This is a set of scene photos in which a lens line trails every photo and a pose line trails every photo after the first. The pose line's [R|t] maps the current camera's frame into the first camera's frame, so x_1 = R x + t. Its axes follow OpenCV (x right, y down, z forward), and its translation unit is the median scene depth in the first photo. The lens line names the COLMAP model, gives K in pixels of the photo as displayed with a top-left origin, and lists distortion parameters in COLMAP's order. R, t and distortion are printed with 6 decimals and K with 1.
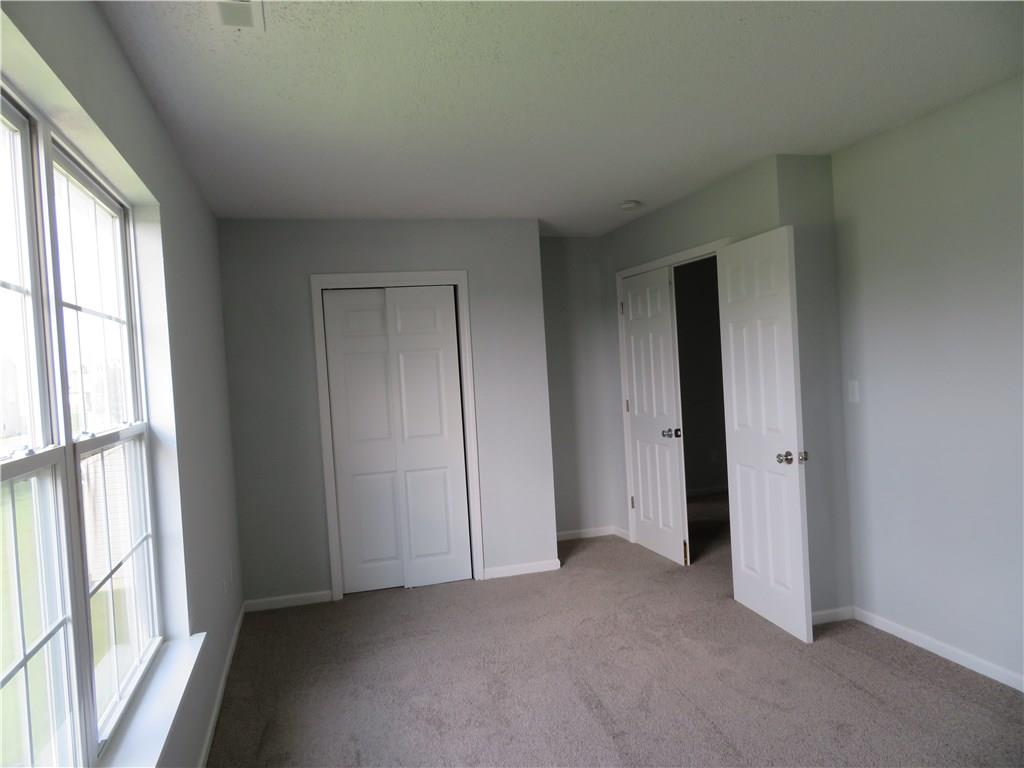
lens RADIAL K [[733.8, 0, 512.0], [0, 733.8, 384.0], [0, 0, 1]] dist [-0.001964, 0.002094]
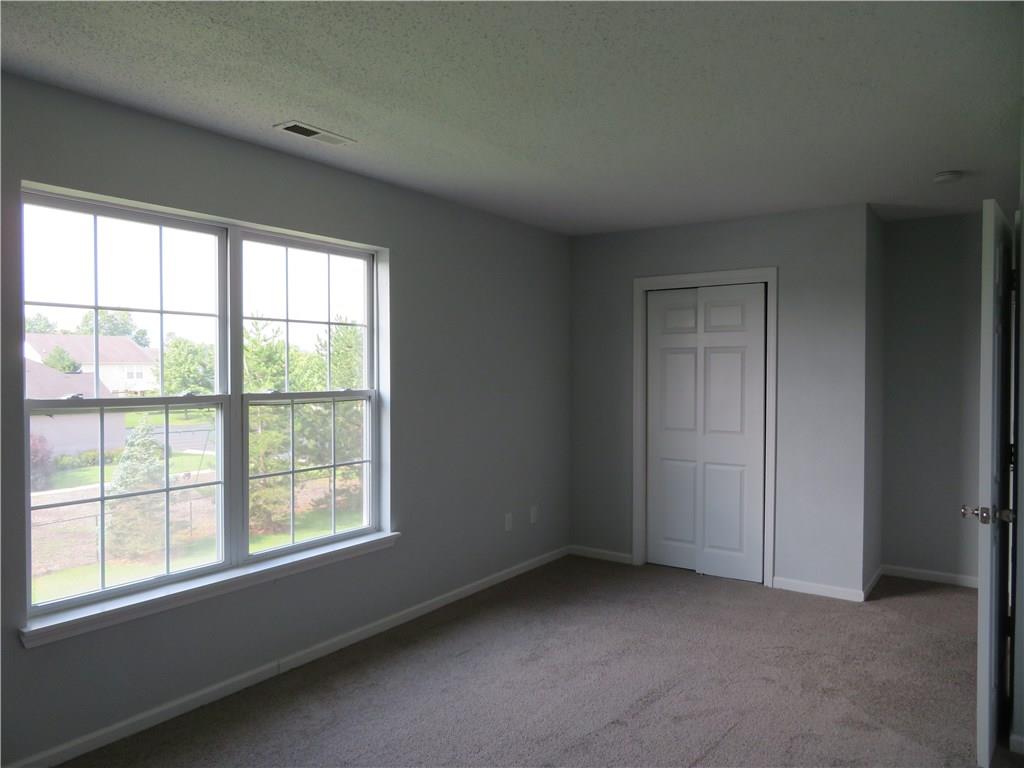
lens RADIAL K [[733.8, 0, 512.0], [0, 733.8, 384.0], [0, 0, 1]] dist [-0.001964, 0.002094]
pose [[0.634413, 0.074705, -0.769376, 0.494582], [-0.058014, 0.997113, 0.048981, -0.029629], [0.770814, 0.013560, 0.636916, 0.123827]]
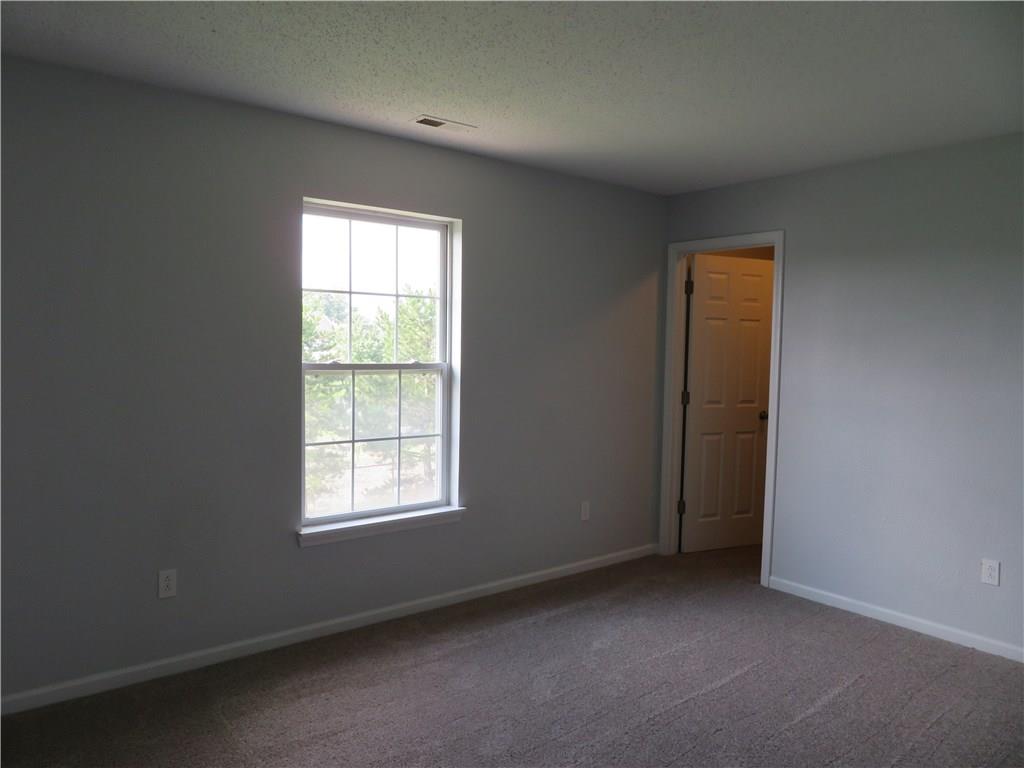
lens RADIAL K [[593.4, 0, 512.0], [0, 593.4, 384.0], [0, 0, 1]] dist [-0.000676, 0.000128]
pose [[0.282226, 0.129048, -0.950629, 0.407578], [-0.060222, 0.991340, 0.116696, -0.032420], [0.957456, 0.024315, 0.287554, 0.426581]]
